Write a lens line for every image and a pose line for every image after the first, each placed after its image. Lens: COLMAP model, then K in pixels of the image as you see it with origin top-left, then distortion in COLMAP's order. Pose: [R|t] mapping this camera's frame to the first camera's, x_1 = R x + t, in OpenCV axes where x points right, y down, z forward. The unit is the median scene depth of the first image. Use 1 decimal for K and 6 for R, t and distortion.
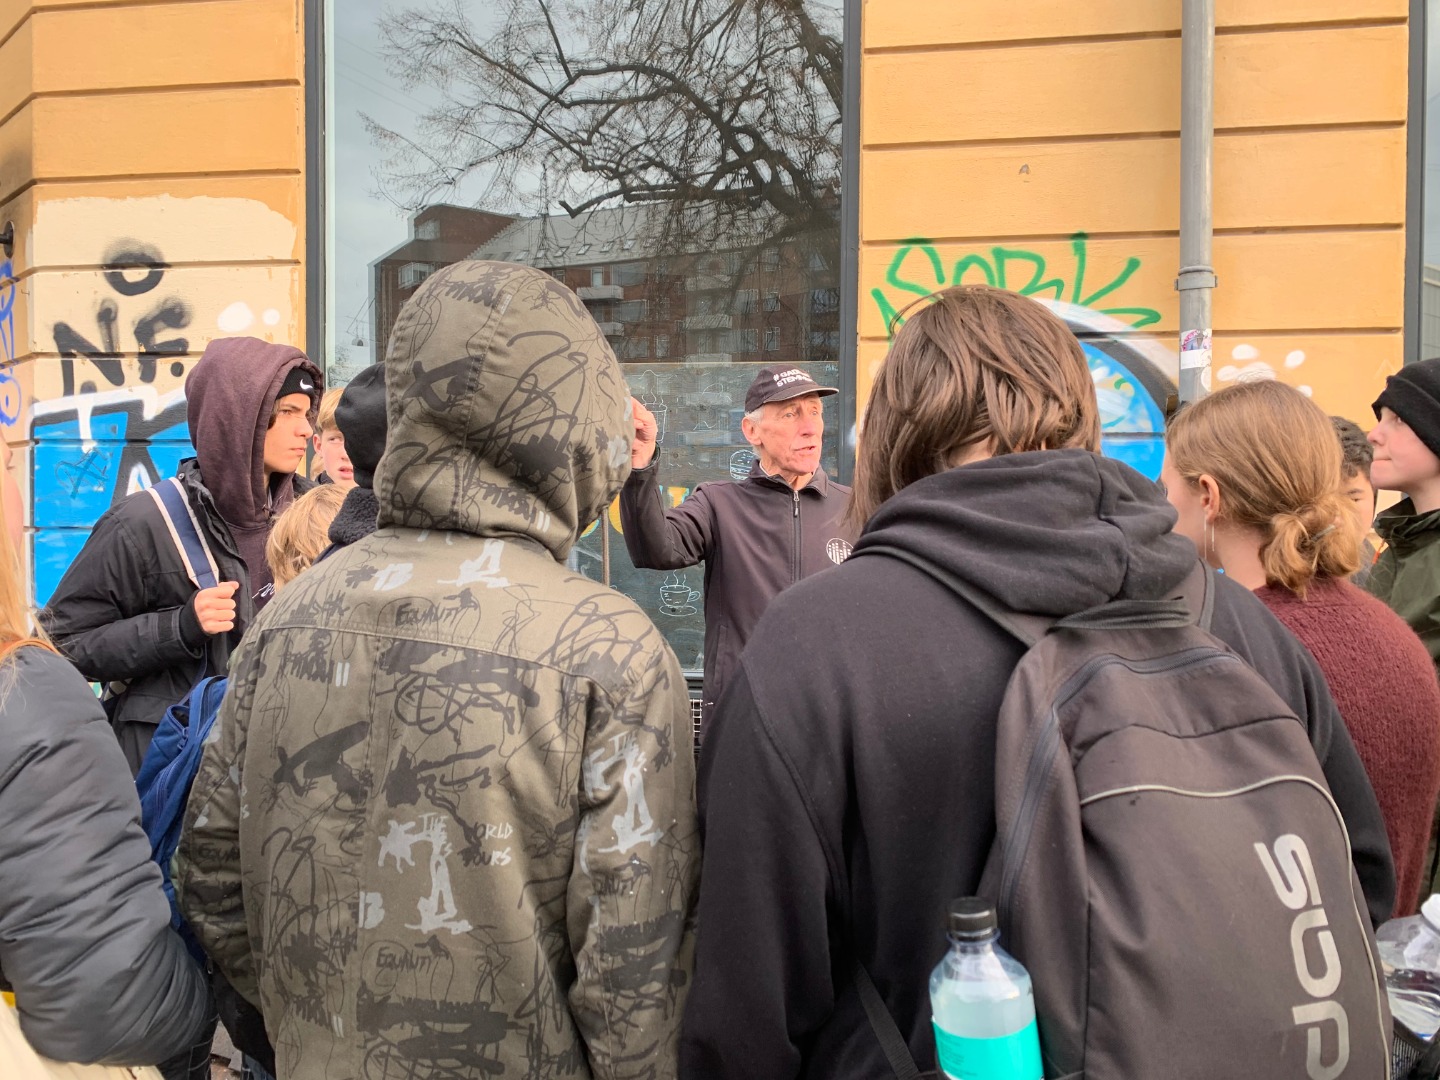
lens RADIAL K [[1090.4, 0, 720.0], [0, 1090.4, 540.0], [0, 0, 1]] dist [0.016821, 0.002157]
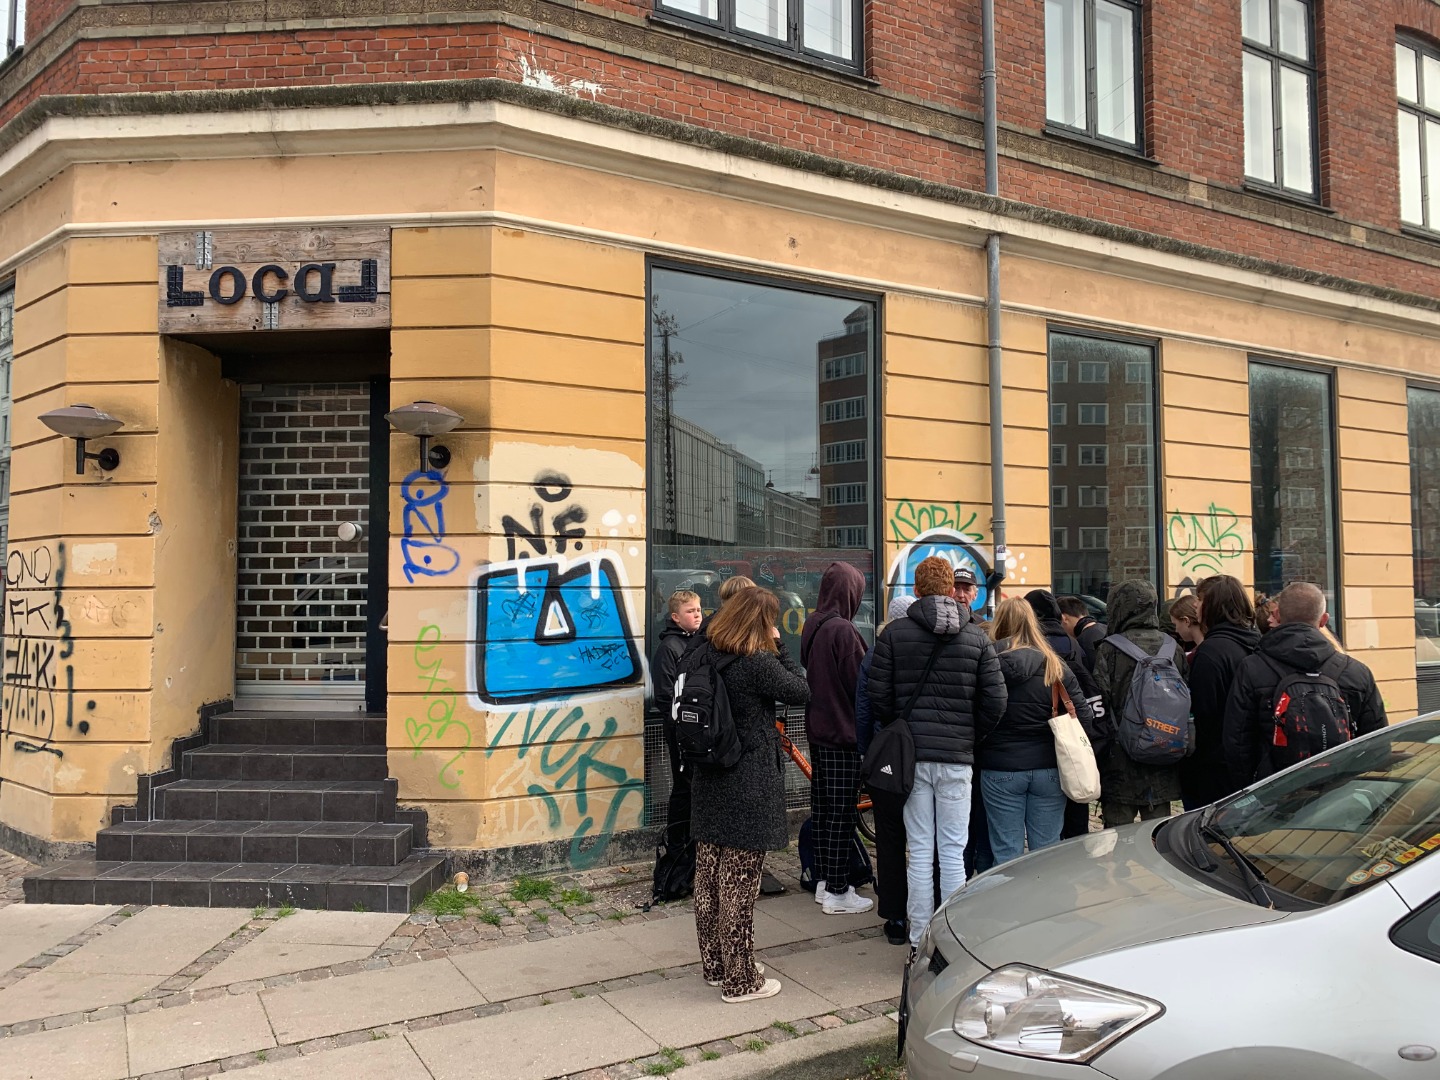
lens RADIAL K [[1090.4, 0, 720.1], [0, 1090.4, 539.4], [0, 0, 1]] dist [0.016821, 0.002157]
pose [[0.786068, 0.020678, 0.617794, -1.374953], [0.025469, 0.997508, -0.065793, -0.047158], [-0.617615, 0.067453, 0.783583, -0.481972]]
